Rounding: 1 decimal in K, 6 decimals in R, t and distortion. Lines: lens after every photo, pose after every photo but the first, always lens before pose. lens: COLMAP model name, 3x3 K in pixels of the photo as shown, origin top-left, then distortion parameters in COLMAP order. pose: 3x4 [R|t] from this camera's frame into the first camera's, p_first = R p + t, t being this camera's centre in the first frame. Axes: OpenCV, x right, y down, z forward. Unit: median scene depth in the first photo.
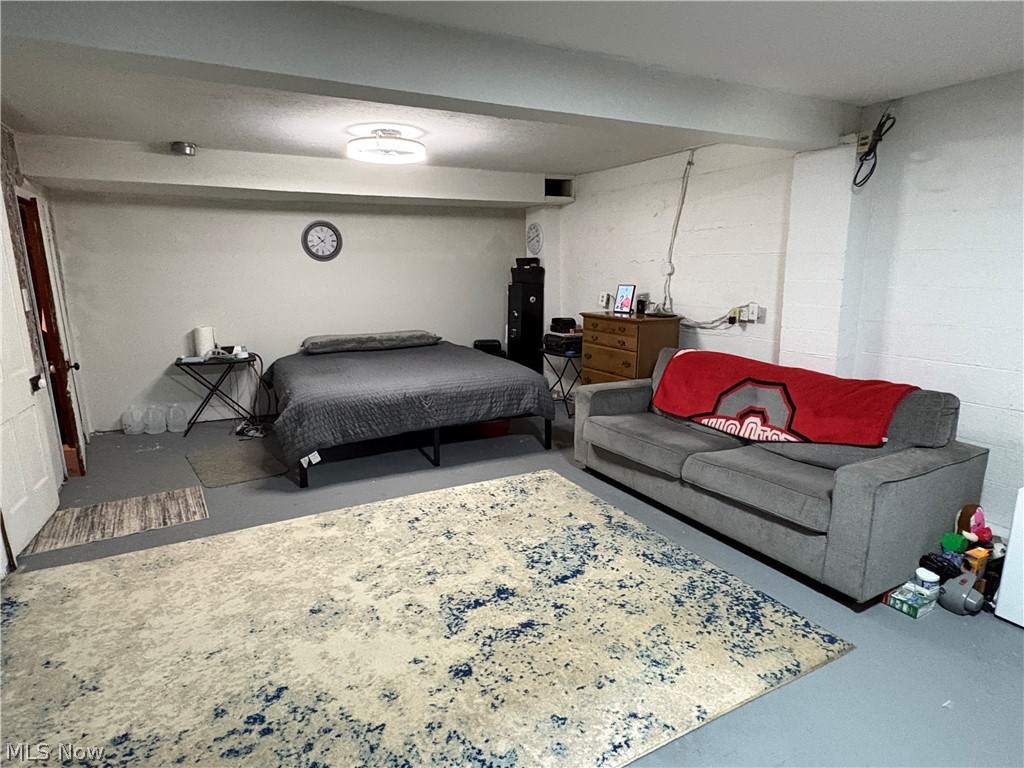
lens RADIAL K [[569.8, 0, 514.5], [0, 569.8, 384.4], [0, 0, 1]] dist [-0.002576, 0.003070]
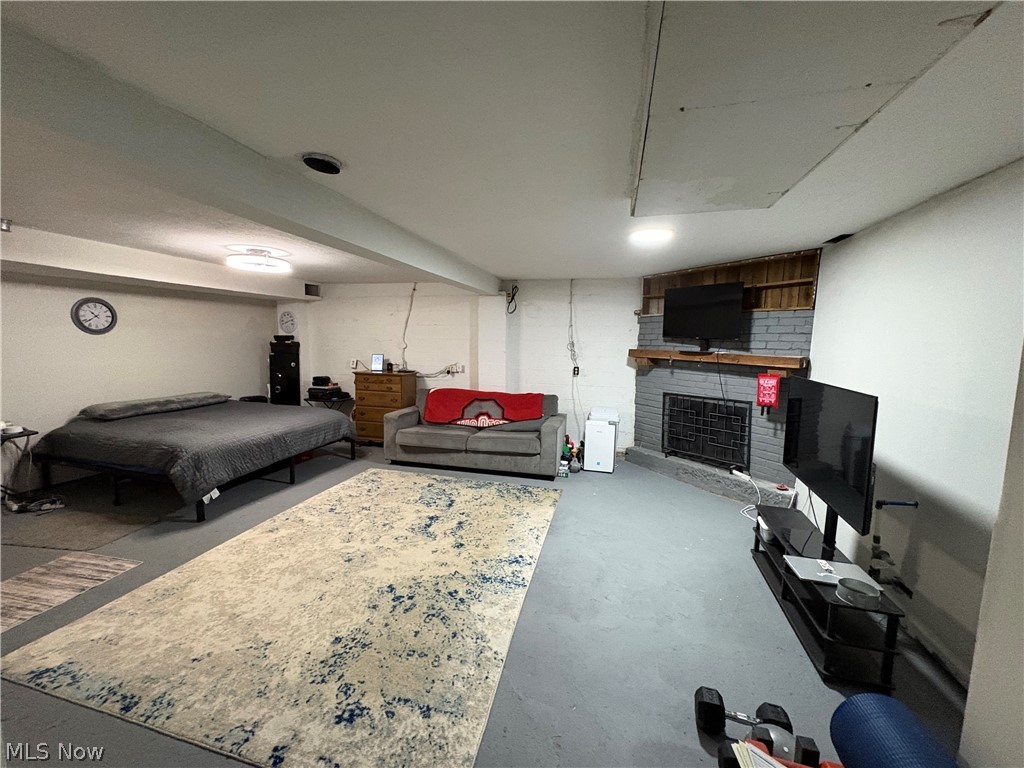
lens RADIAL K [[404.9, 0, 506.5], [0, 404.9, 382.9], [0, 0, 1]] dist [0.001815, 0.000296]
pose [[0.687126, -0.060171, 0.724043, -0.578109], [0.127698, 0.991053, -0.038827, 0.003948], [-0.715228, 0.119138, 0.688662, -0.109225]]
